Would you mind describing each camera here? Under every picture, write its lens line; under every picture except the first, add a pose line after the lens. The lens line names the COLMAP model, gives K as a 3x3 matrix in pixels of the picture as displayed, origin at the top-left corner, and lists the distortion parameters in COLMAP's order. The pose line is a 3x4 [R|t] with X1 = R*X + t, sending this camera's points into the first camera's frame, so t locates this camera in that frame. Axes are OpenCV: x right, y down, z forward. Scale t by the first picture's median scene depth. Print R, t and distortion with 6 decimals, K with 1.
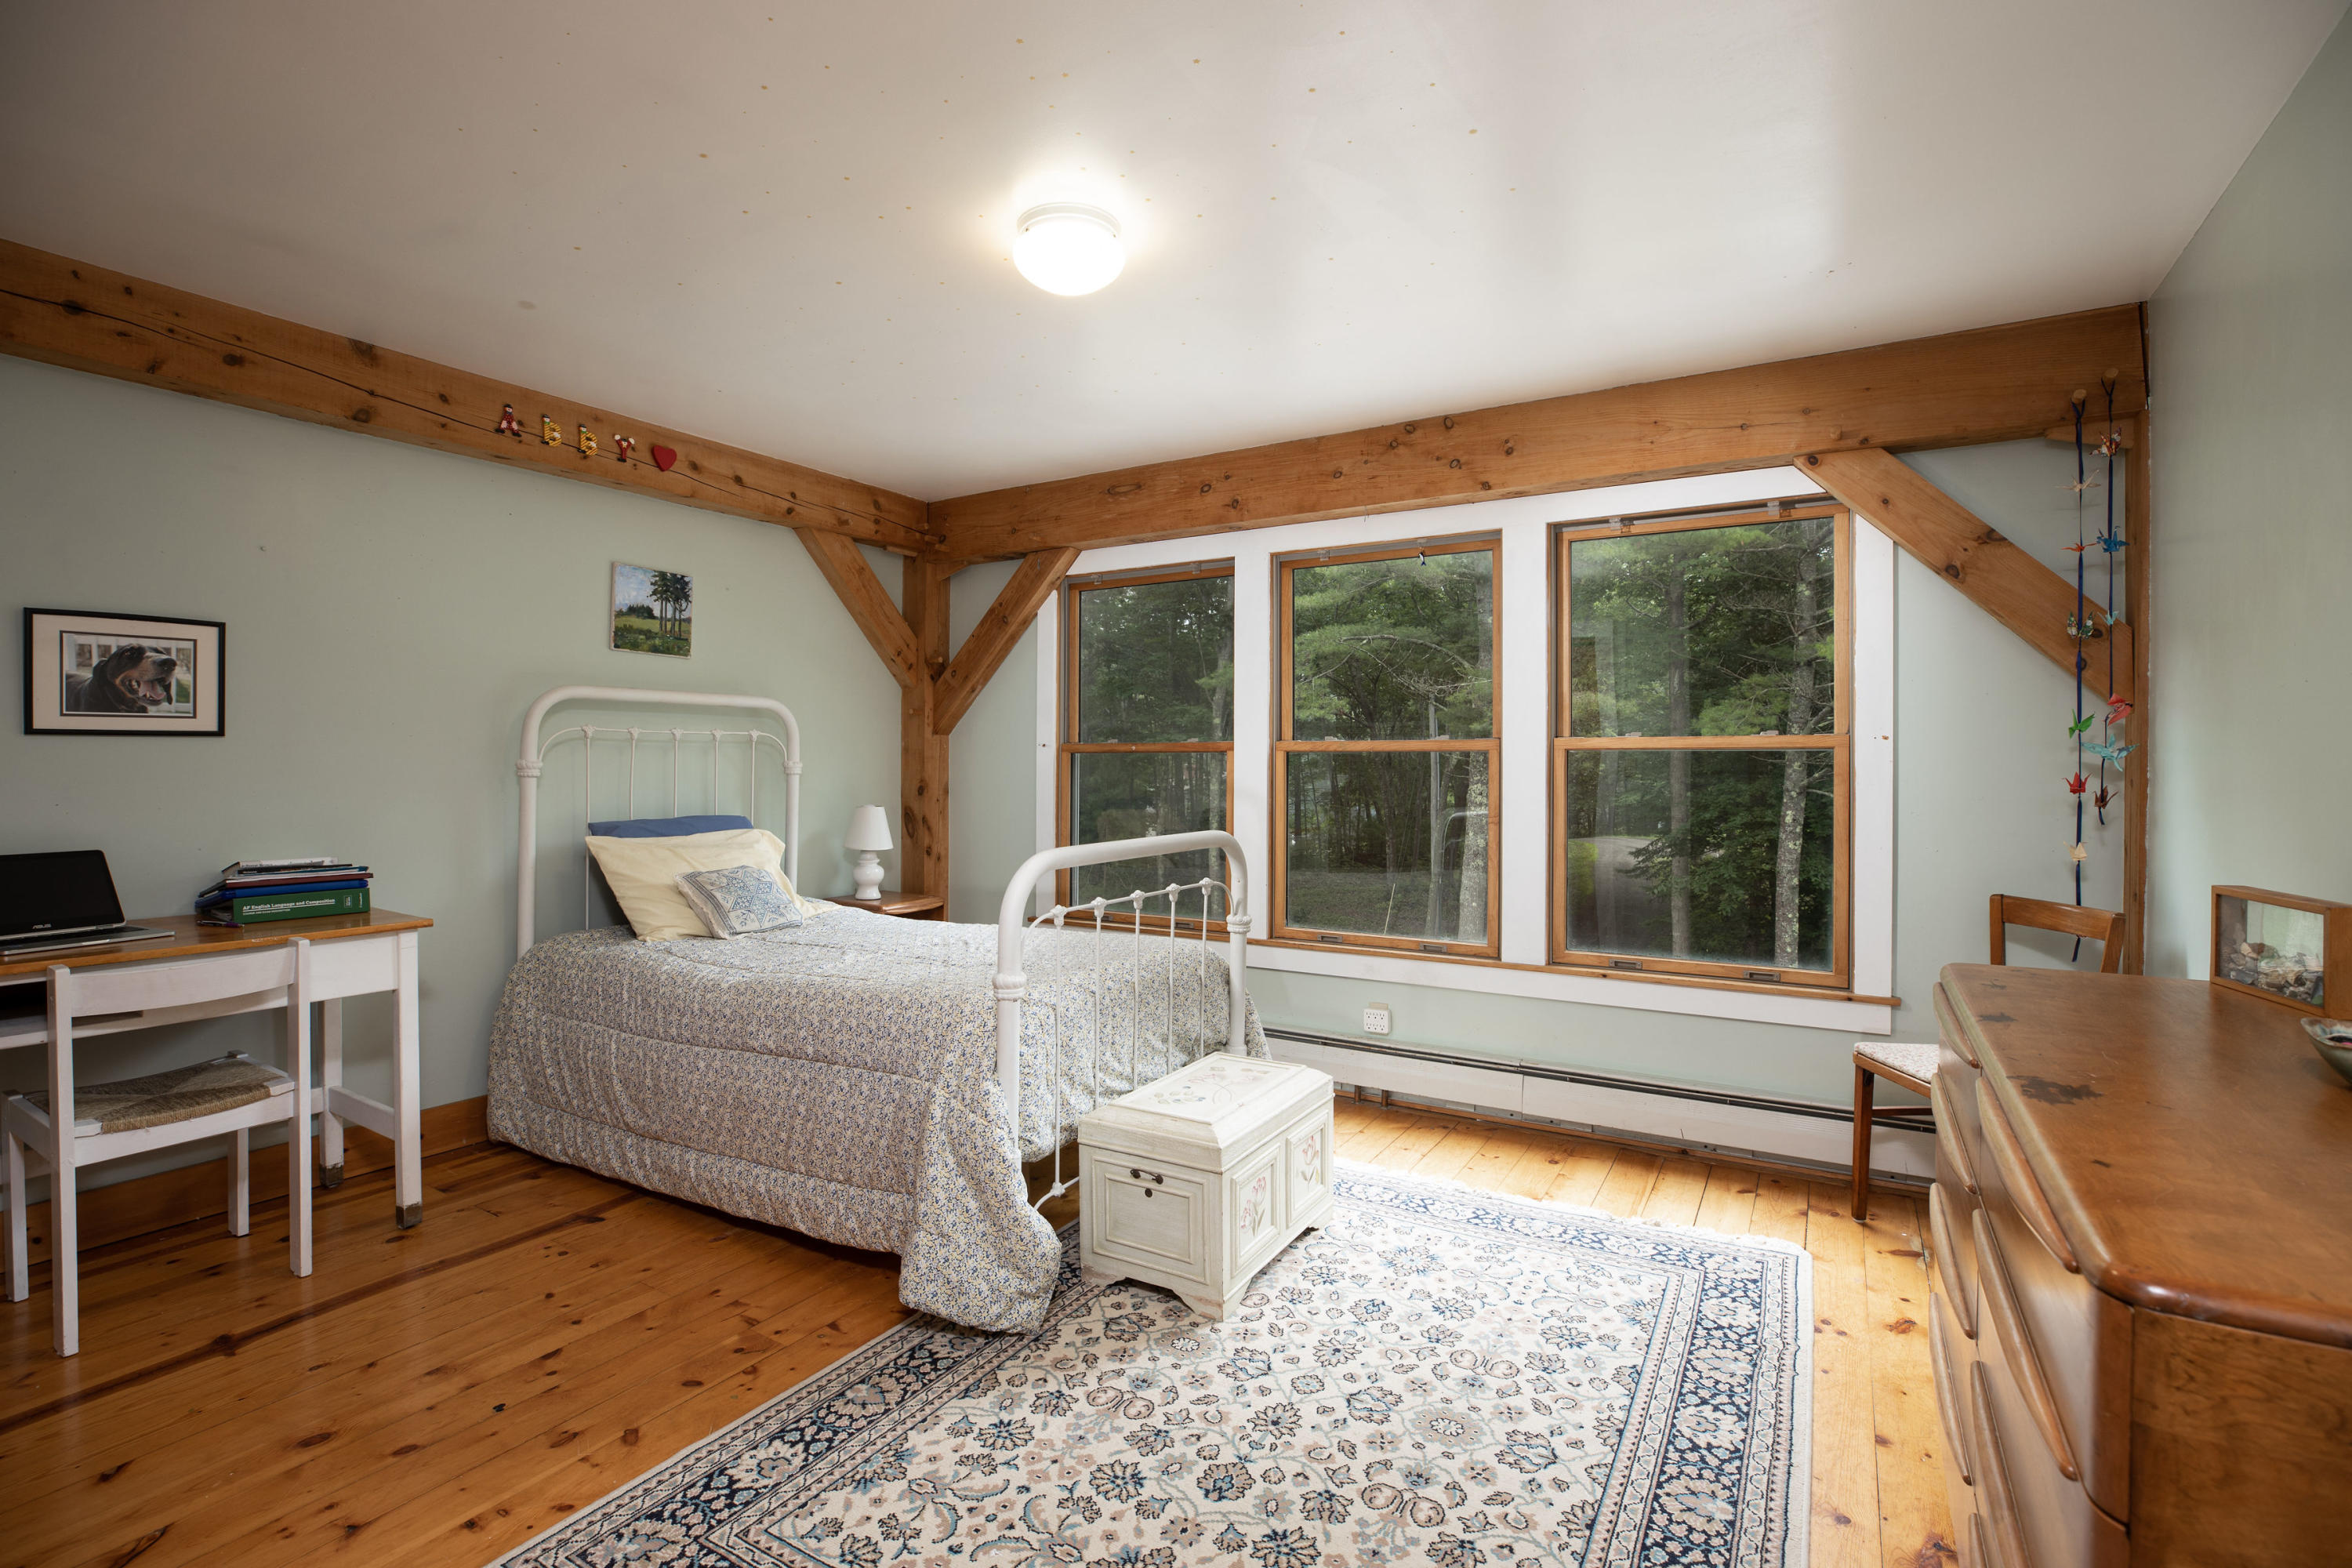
lens RADIAL K [[1073.6, 0, 1168.7], [0, 1073.6, 764.1], [0, 0, 1]] dist [-0.023815, 0.001701]
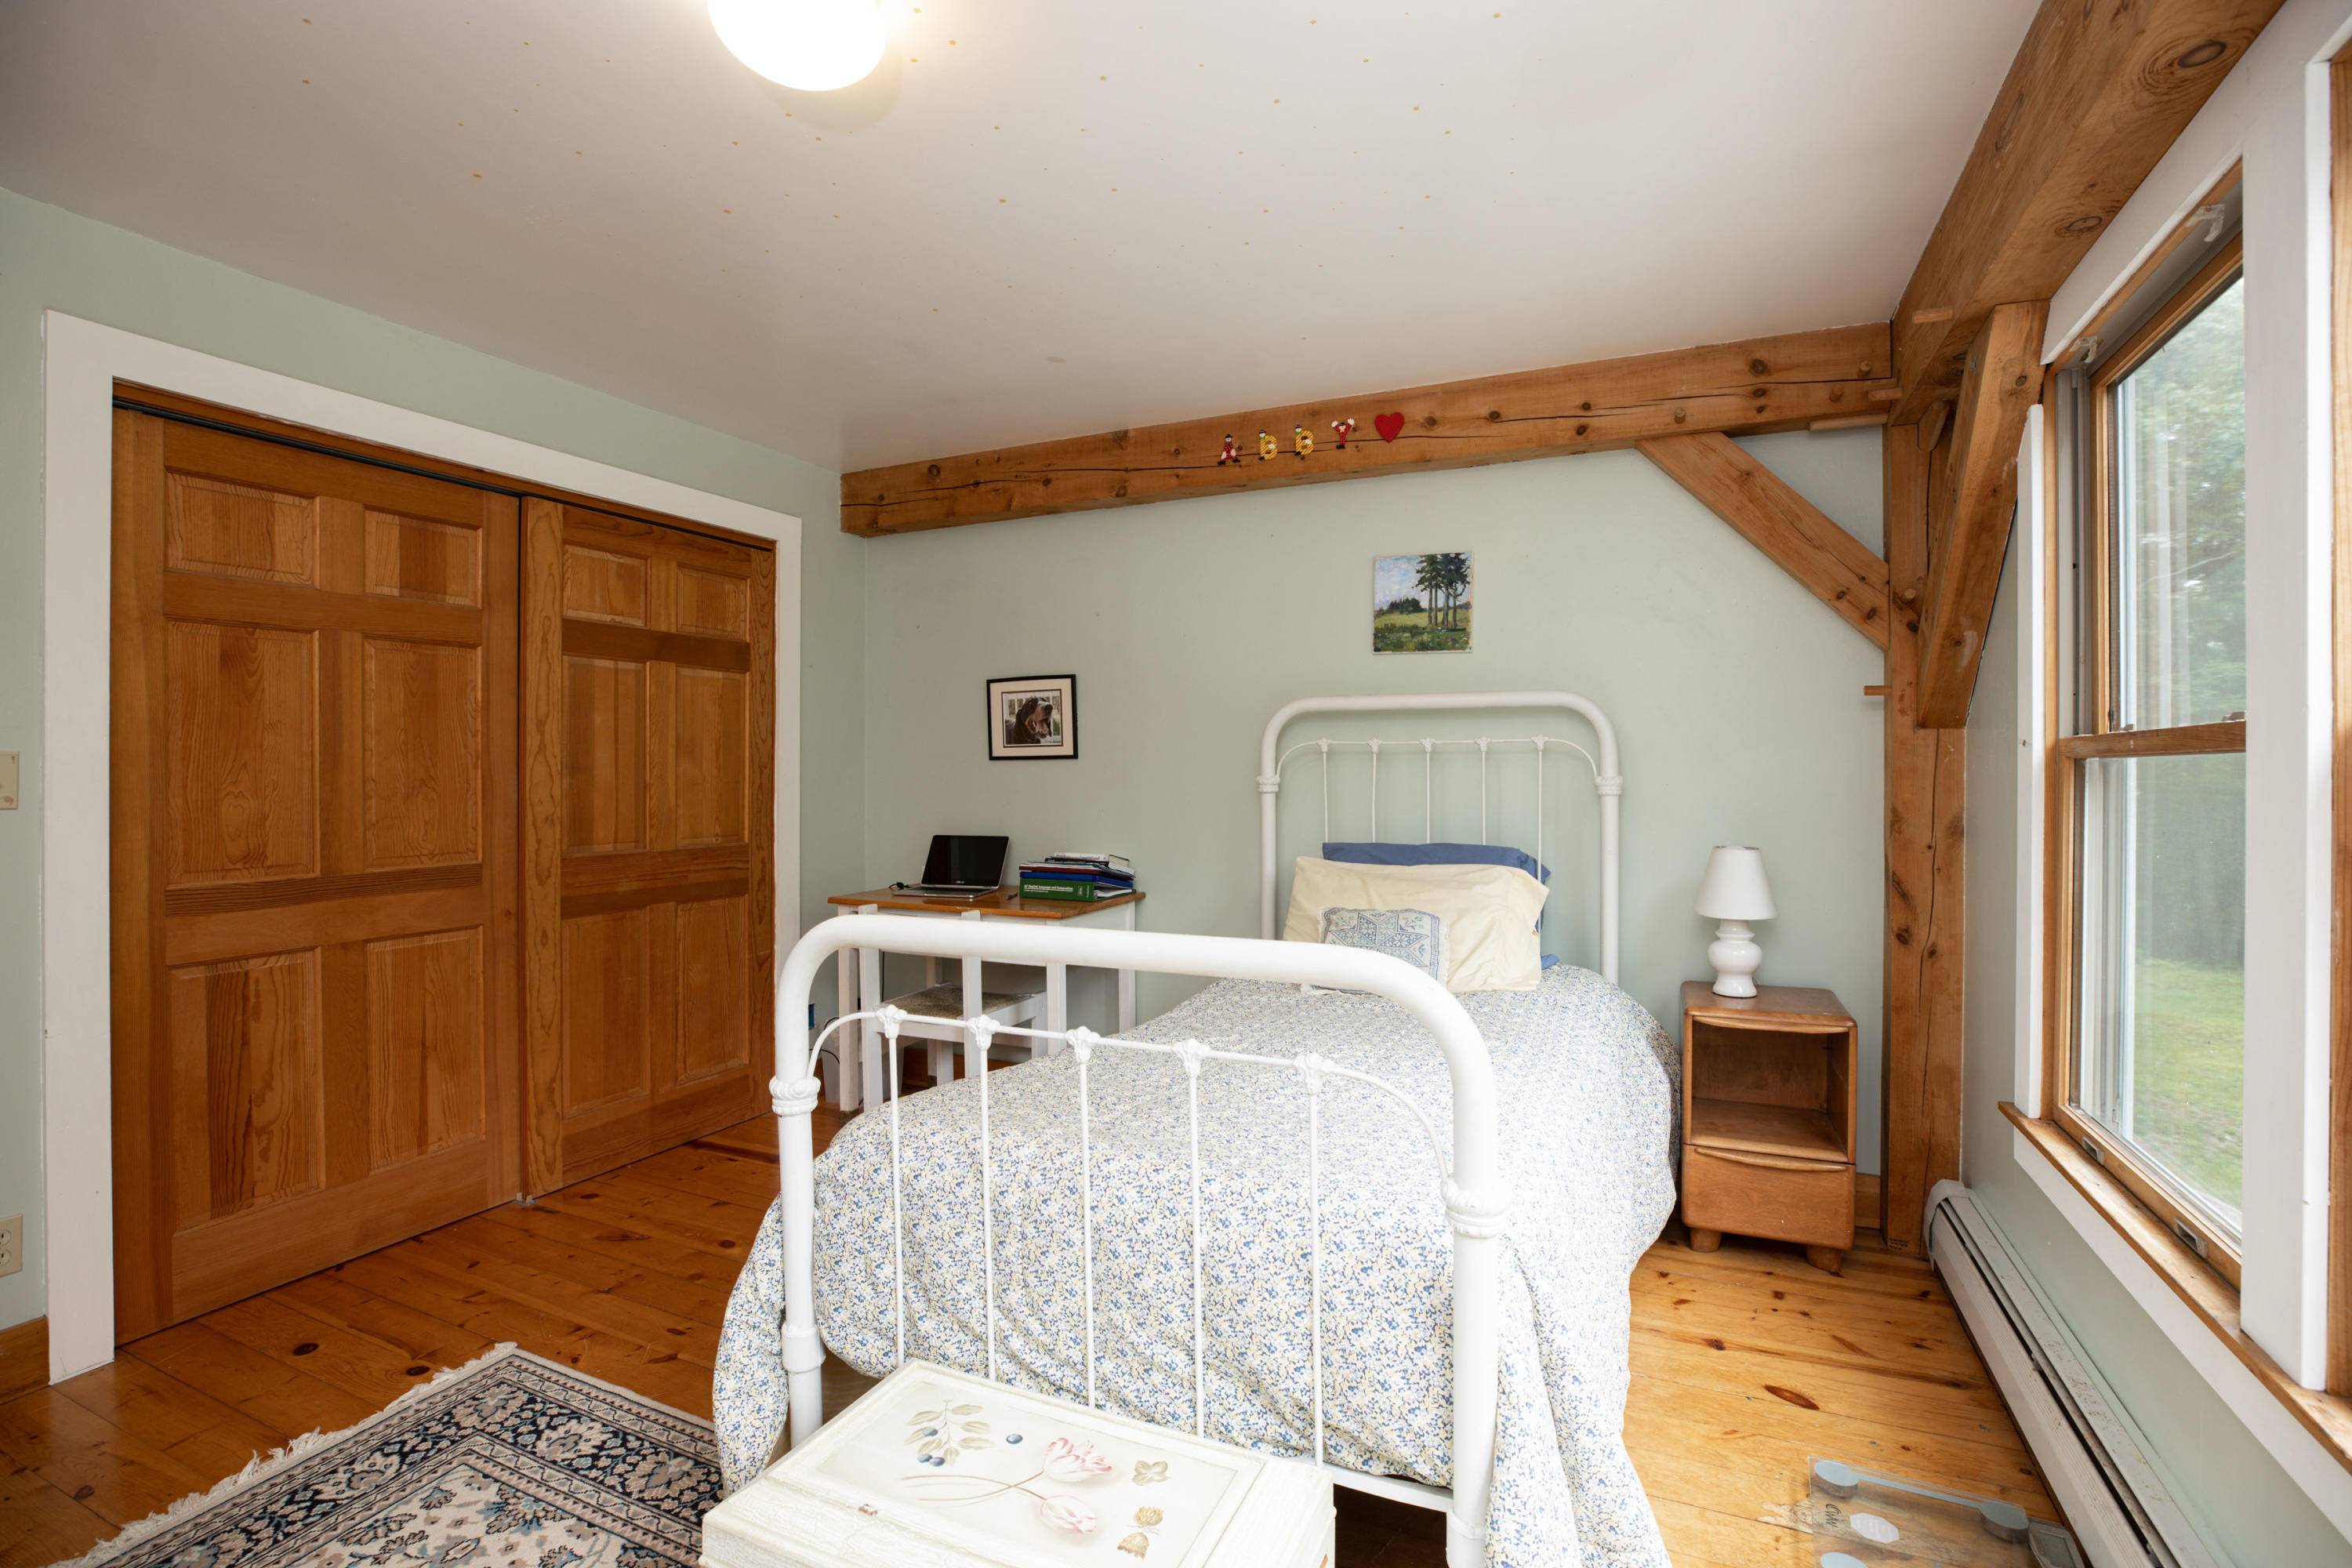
lens RADIAL K [[1073.6, 0, 1168.6], [0, 1073.6, 773.5], [0, 0, 1]] dist [-0.023815, 0.001701]
pose [[0.117020, -0.000415, -0.993129, 0.452252], [-0.001346, 0.999999, -0.000576, -0.006016], [0.993129, 0.001404, 0.117019, 0.889441]]
